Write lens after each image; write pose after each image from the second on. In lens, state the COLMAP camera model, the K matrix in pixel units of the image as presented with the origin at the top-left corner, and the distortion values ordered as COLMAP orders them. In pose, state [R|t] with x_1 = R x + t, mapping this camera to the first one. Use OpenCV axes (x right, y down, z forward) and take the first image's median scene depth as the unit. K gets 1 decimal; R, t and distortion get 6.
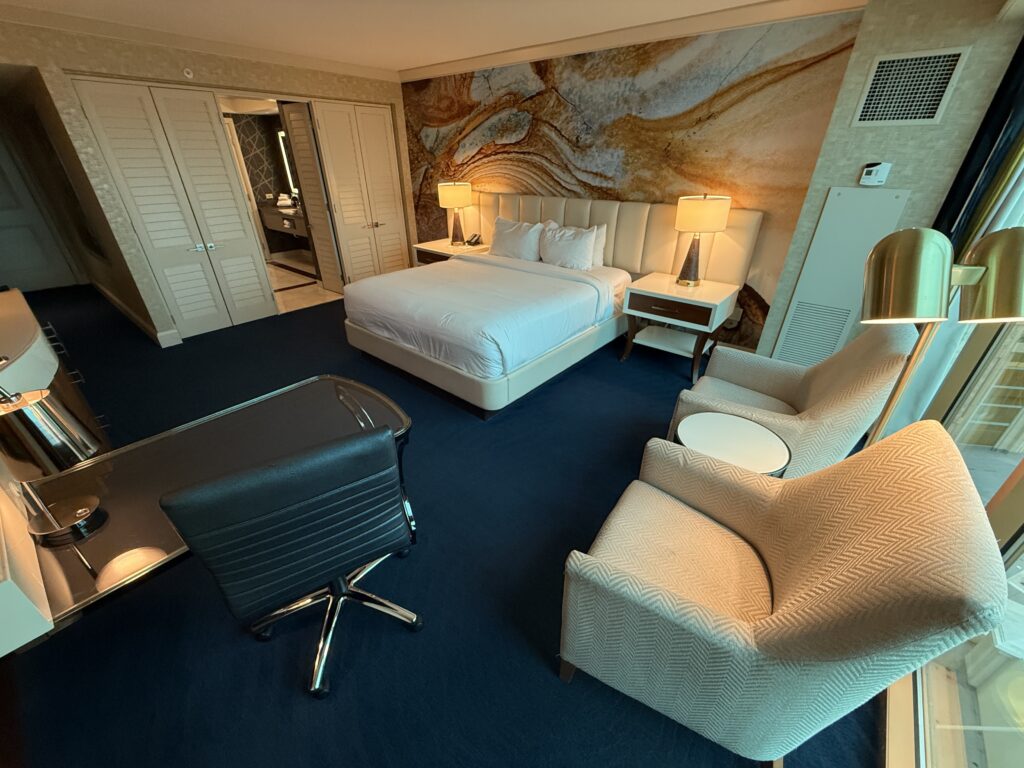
lens RADIAL K [[408.5, 0, 512.0], [0, 408.5, 384.0], [0, 0, 1]] dist [-0.000195, -0.000223]
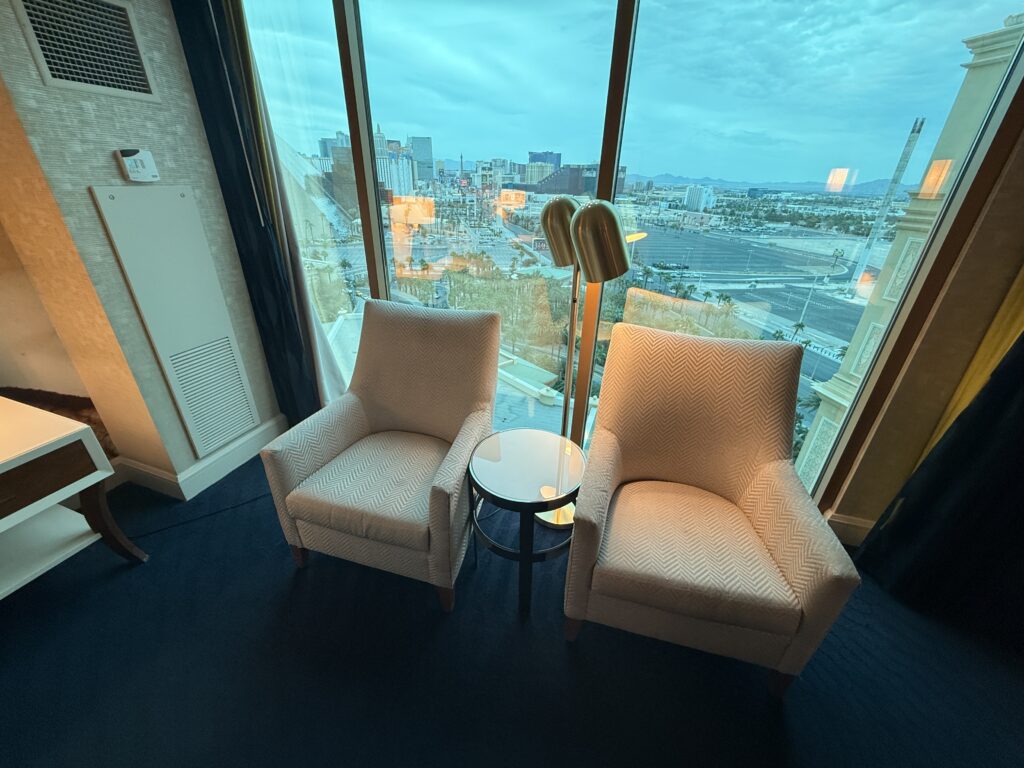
lens RADIAL K [[408.5, 0, 512.0], [0, 408.5, 384.0], [0, 0, 1]] dist [-0.000195, -0.000223]
pose [[-0.338886, -0.432793, 0.835372, -0.089863], [0.436784, 0.714052, 0.547129, -0.350186], [-0.833292, 0.550291, -0.052945, 0.709315]]
